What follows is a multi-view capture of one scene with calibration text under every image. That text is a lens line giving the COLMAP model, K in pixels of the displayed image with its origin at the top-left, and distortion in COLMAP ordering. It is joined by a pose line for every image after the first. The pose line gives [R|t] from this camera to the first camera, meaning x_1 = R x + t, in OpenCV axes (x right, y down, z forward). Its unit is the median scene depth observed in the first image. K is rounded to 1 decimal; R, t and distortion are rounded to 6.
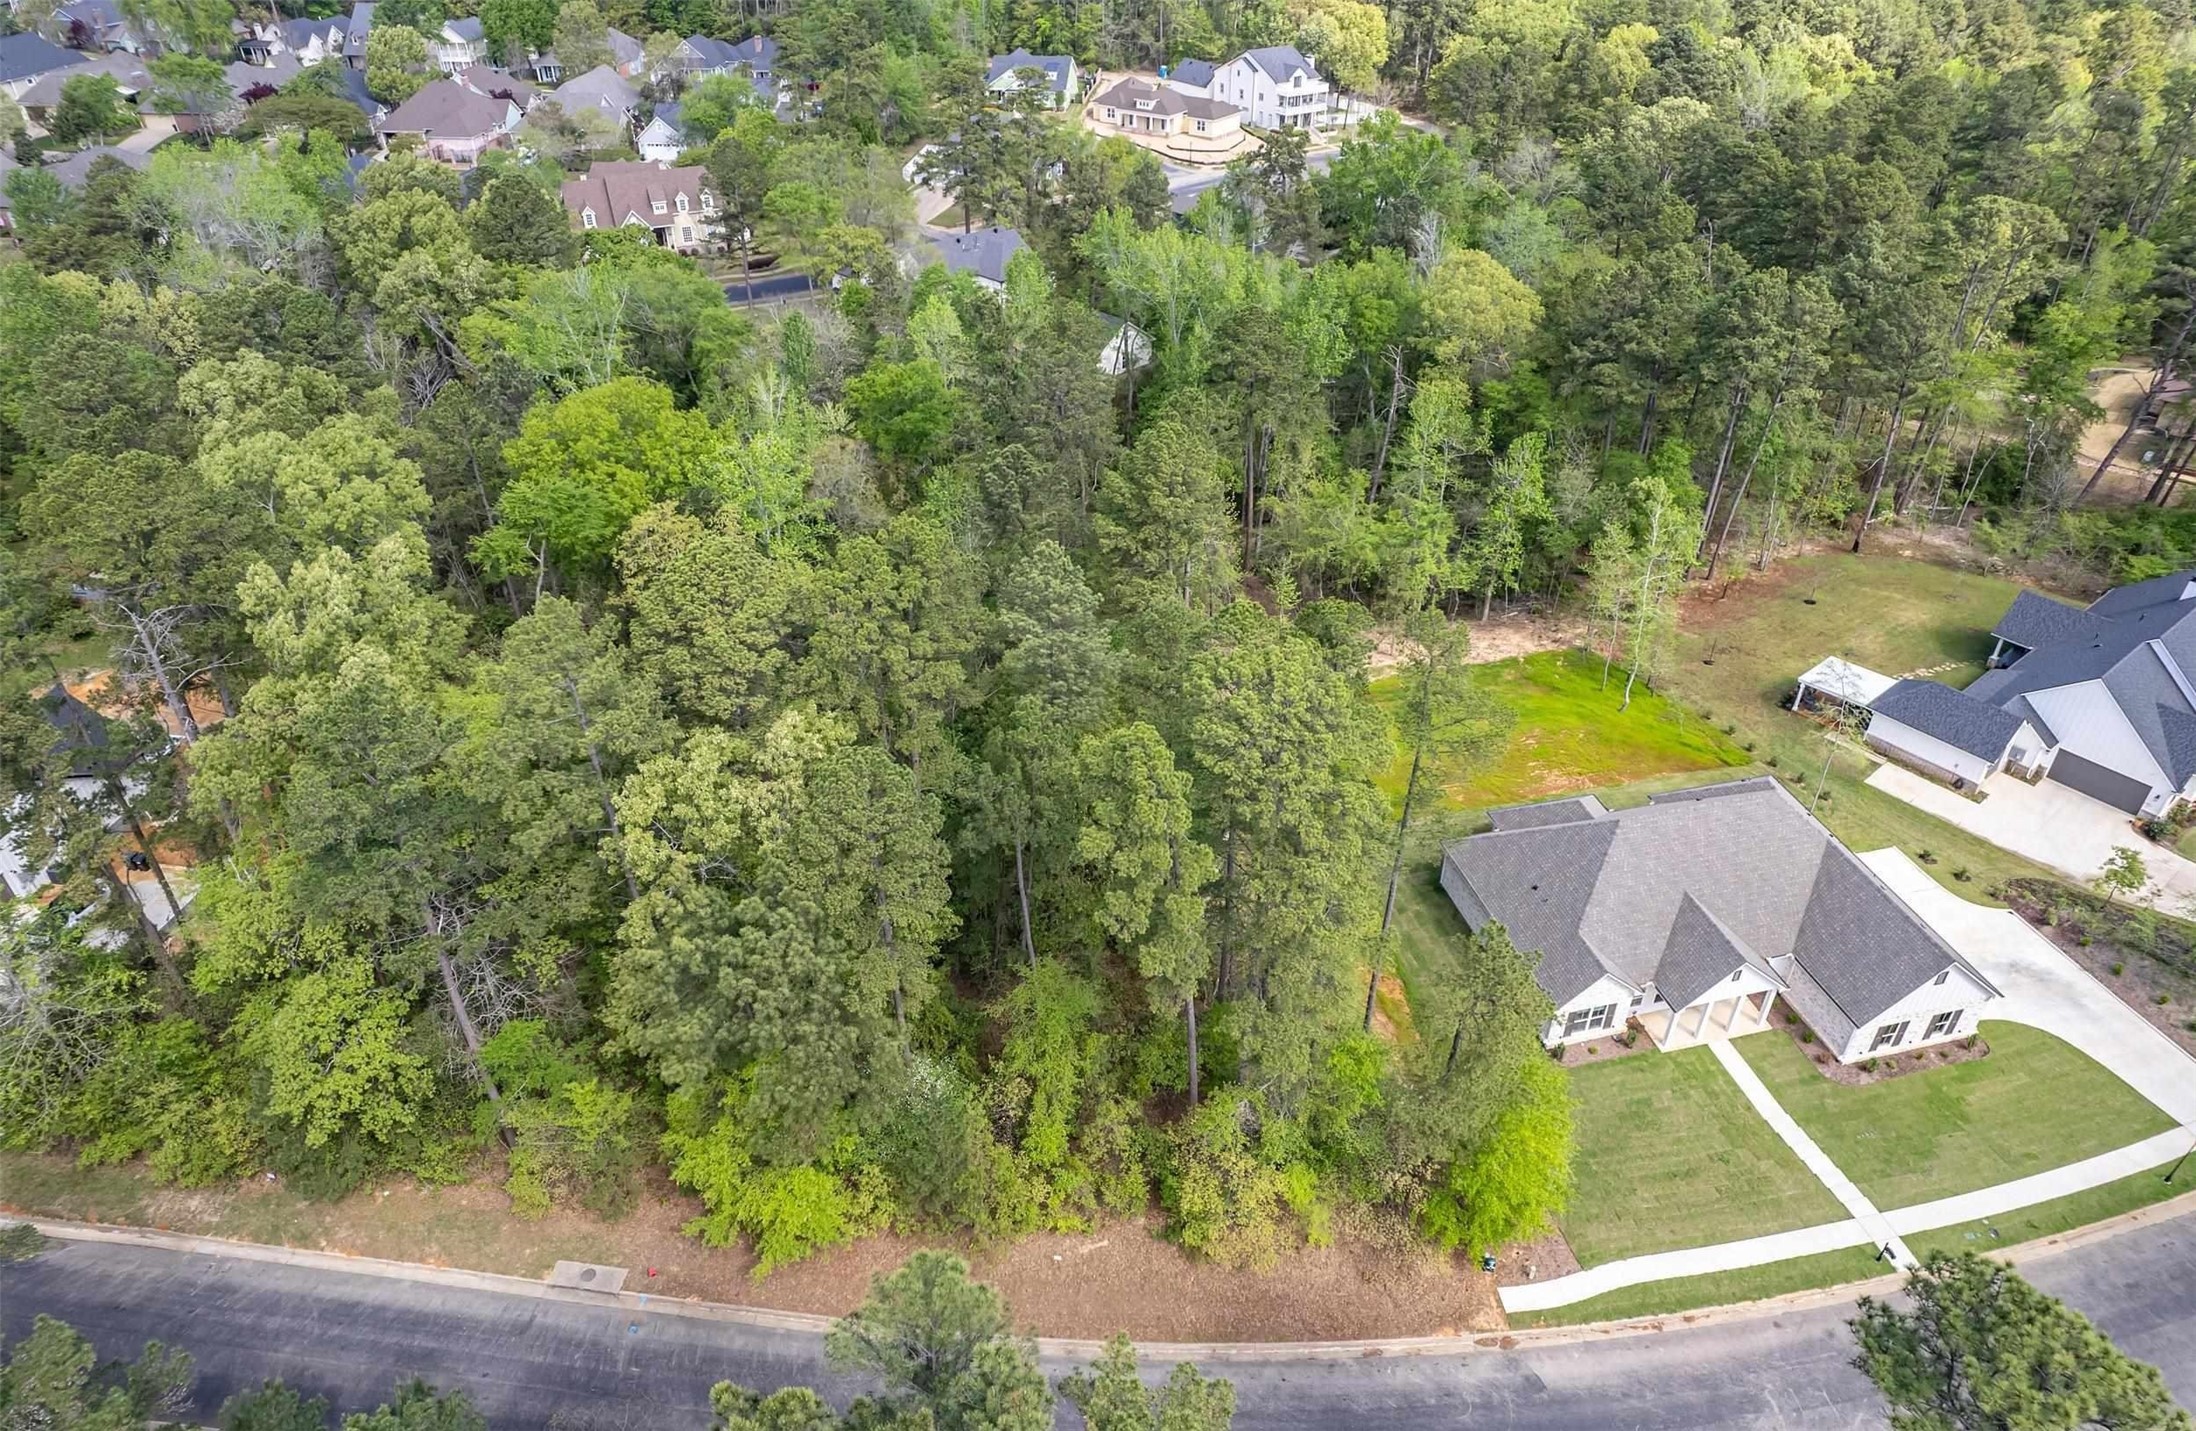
lens RADIAL K [[1425.9, 0, 1101.1], [0, 1425.9, 738.4], [0, 0, 1]] dist [-0.090528, 0.089442]
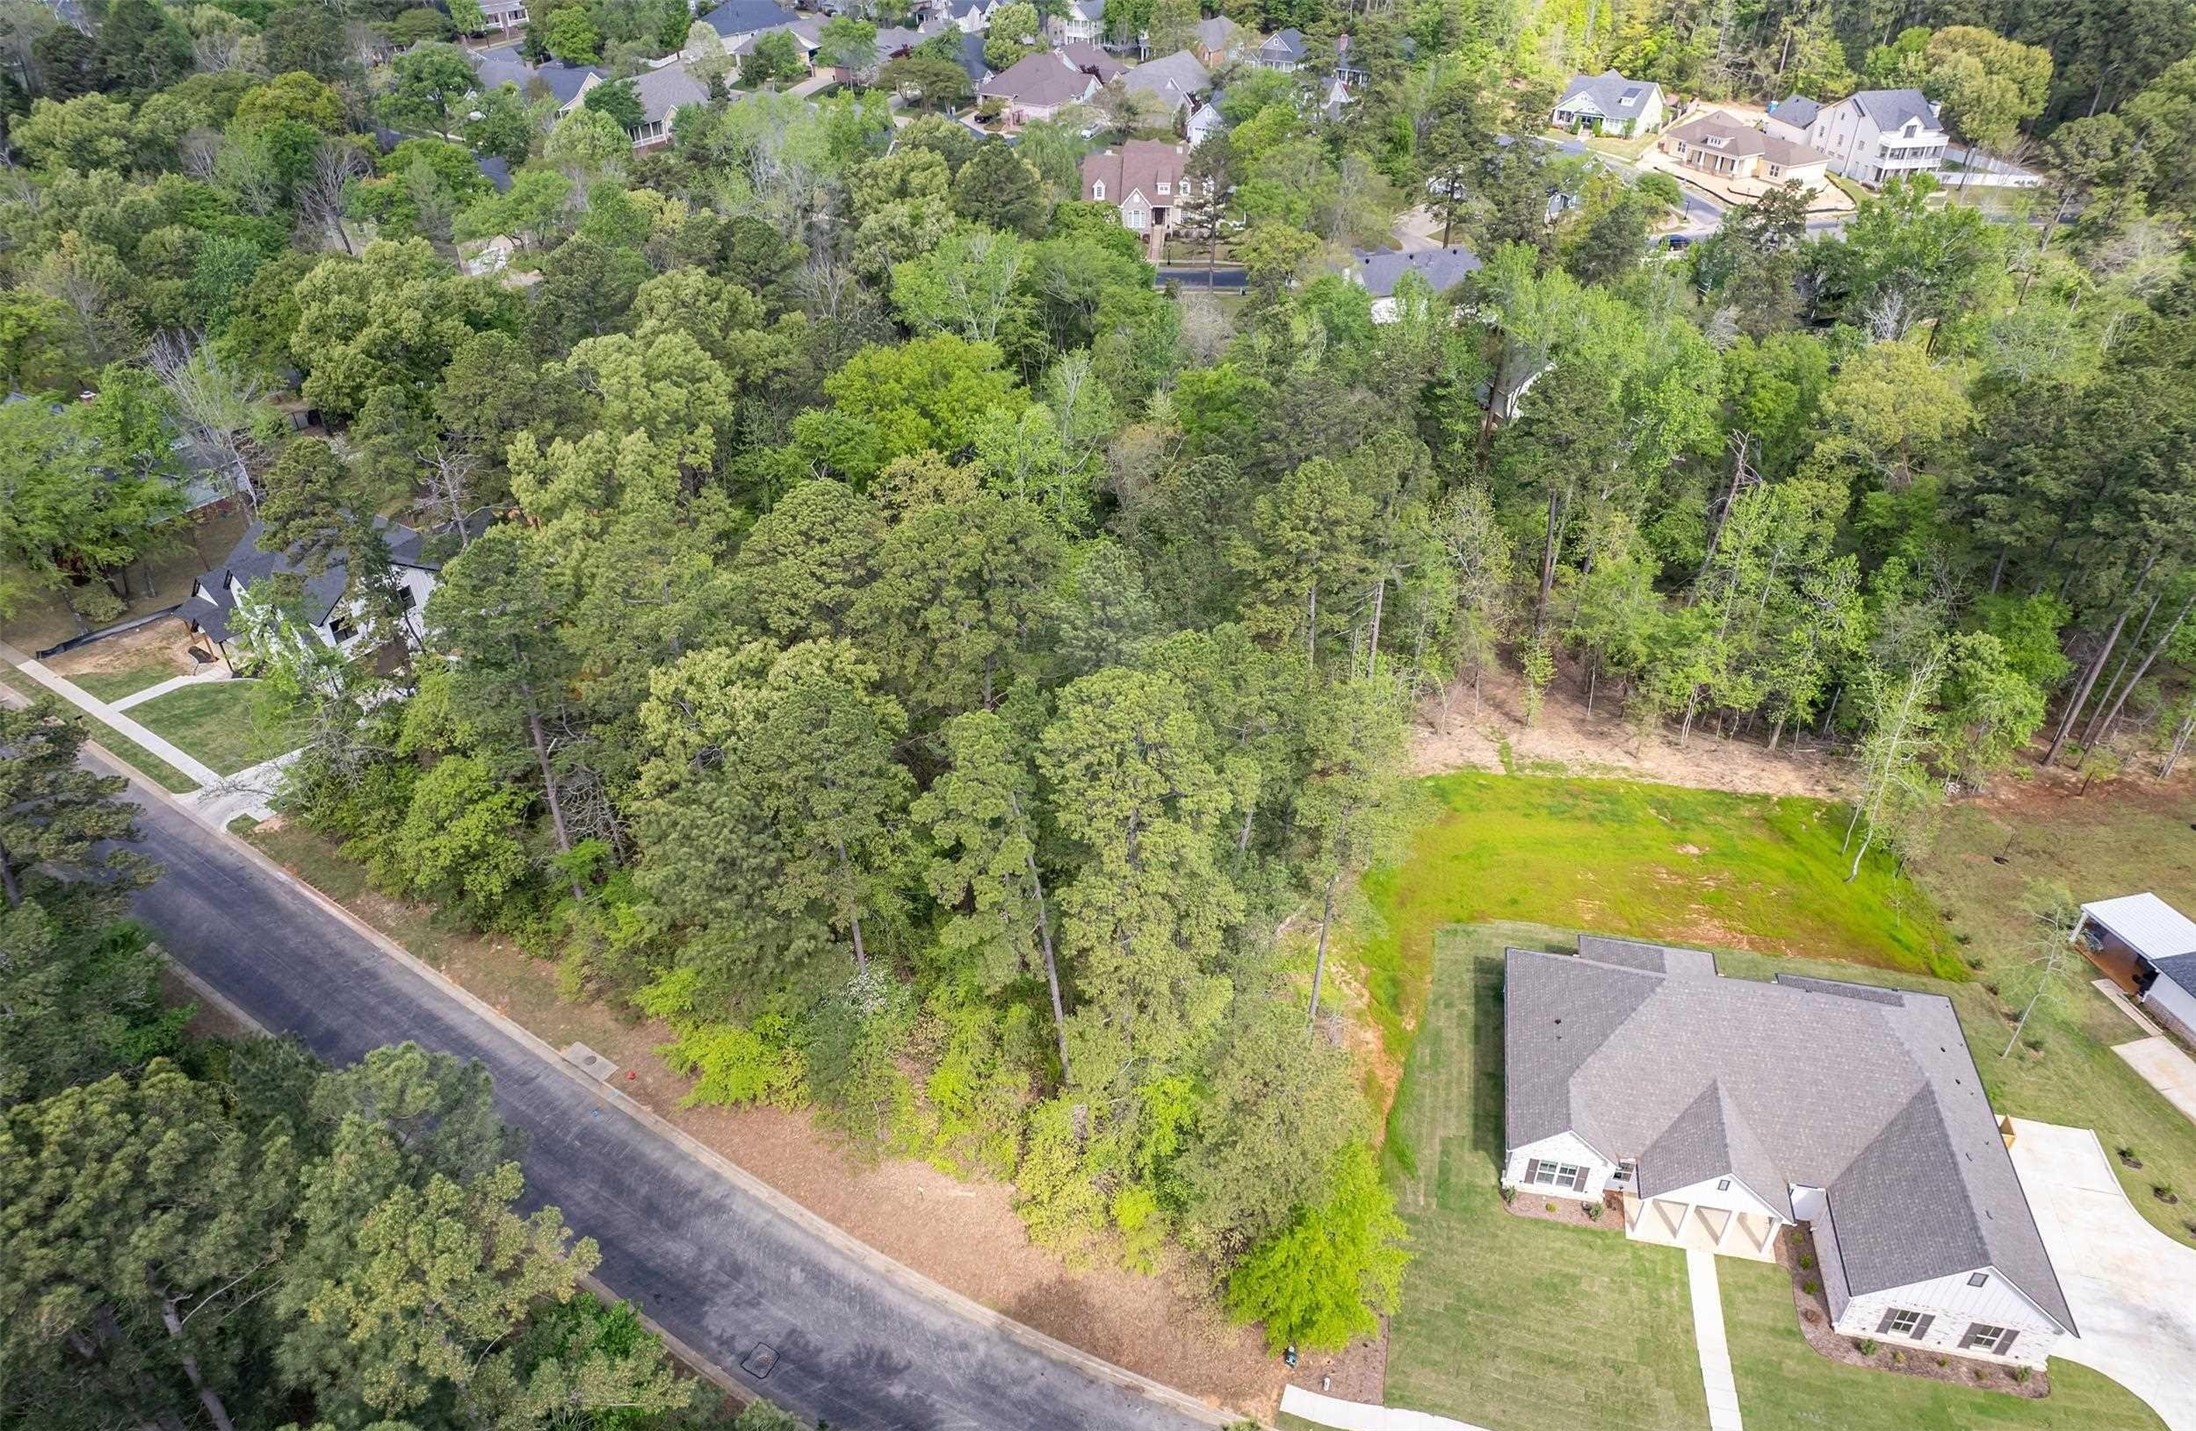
lens RADIAL K [[1425.9, 0, 1101.1], [0, 1425.9, 738.4], [0, 0, 1]] dist [-0.090528, 0.089442]
pose [[0.894187, 0.251741, -0.370211, 0.246008], [-0.250361, 0.966720, 0.052654, -0.034525], [0.371145, 0.045604, 0.927454, 0.019648]]
